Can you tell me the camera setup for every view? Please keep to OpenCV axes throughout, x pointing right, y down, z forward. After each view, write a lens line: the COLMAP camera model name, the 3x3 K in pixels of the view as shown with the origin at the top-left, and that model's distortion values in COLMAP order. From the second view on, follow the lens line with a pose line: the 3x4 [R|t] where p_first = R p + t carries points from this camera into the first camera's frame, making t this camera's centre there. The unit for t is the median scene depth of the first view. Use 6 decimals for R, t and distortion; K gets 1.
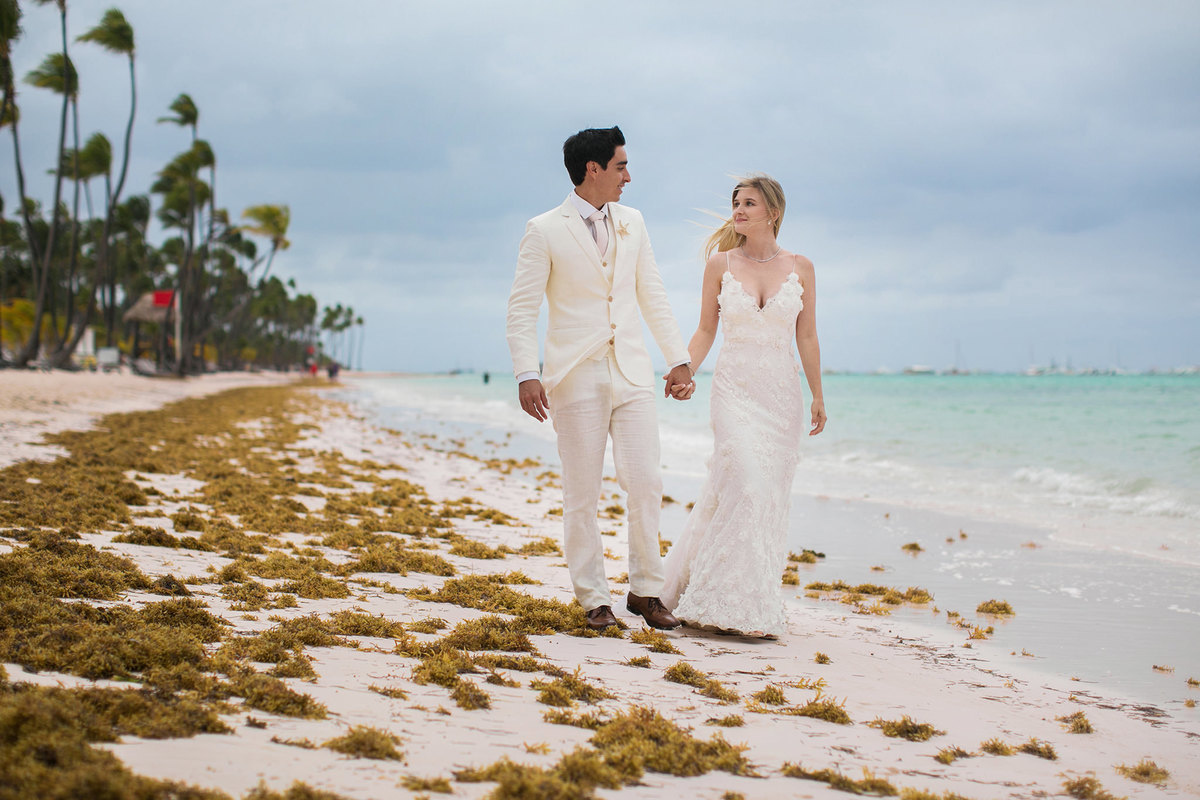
lens RADIAL K [[1818.7, 0, 600.0], [0, 1818.7, 400.0], [0, 0, 1]] dist [-0.190755, 0.347598]
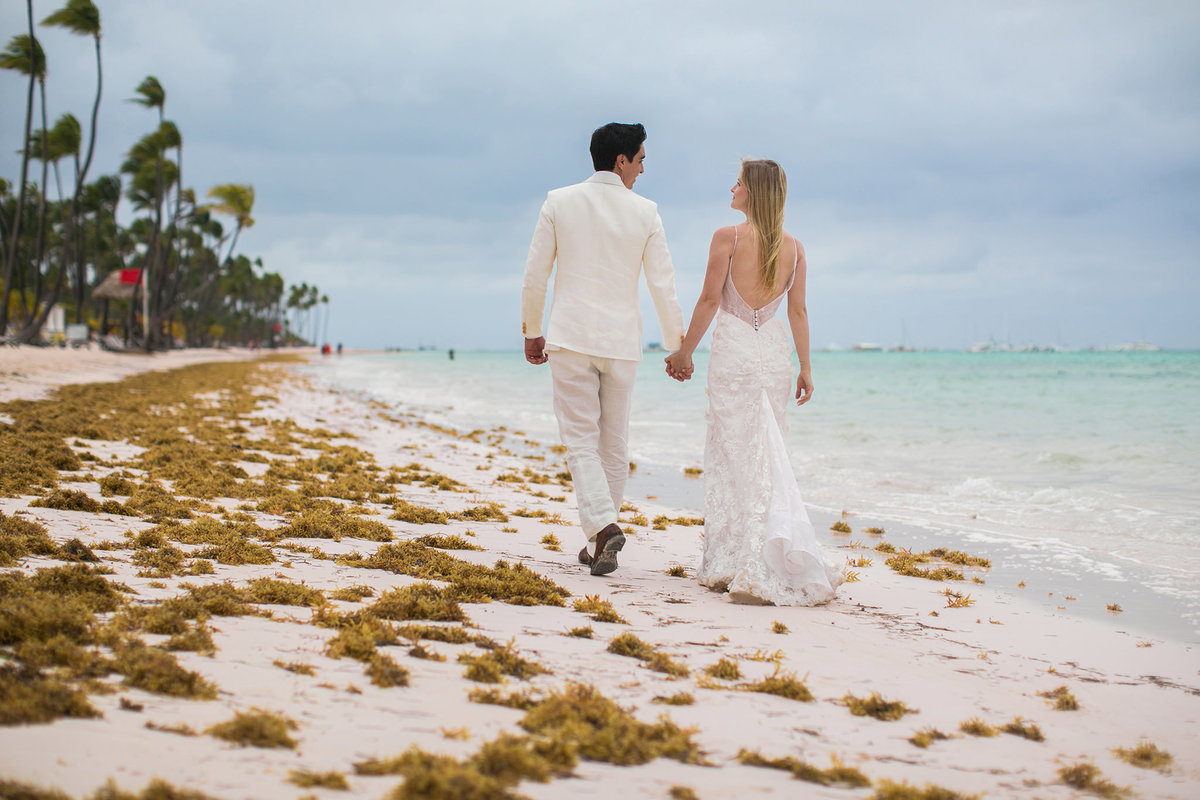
lens RADIAL K [[1742.0, 0, 600.0], [0, 1742.0, 400.0], [0, 0, 1]] dist [-0.168856, 0.177720]
pose [[0.999737, -0.000506, 0.022933, 0.010270], [0.000223, 0.999924, 0.012350, 0.014815], [-0.022938, -0.012341, 0.999661, 0.112335]]
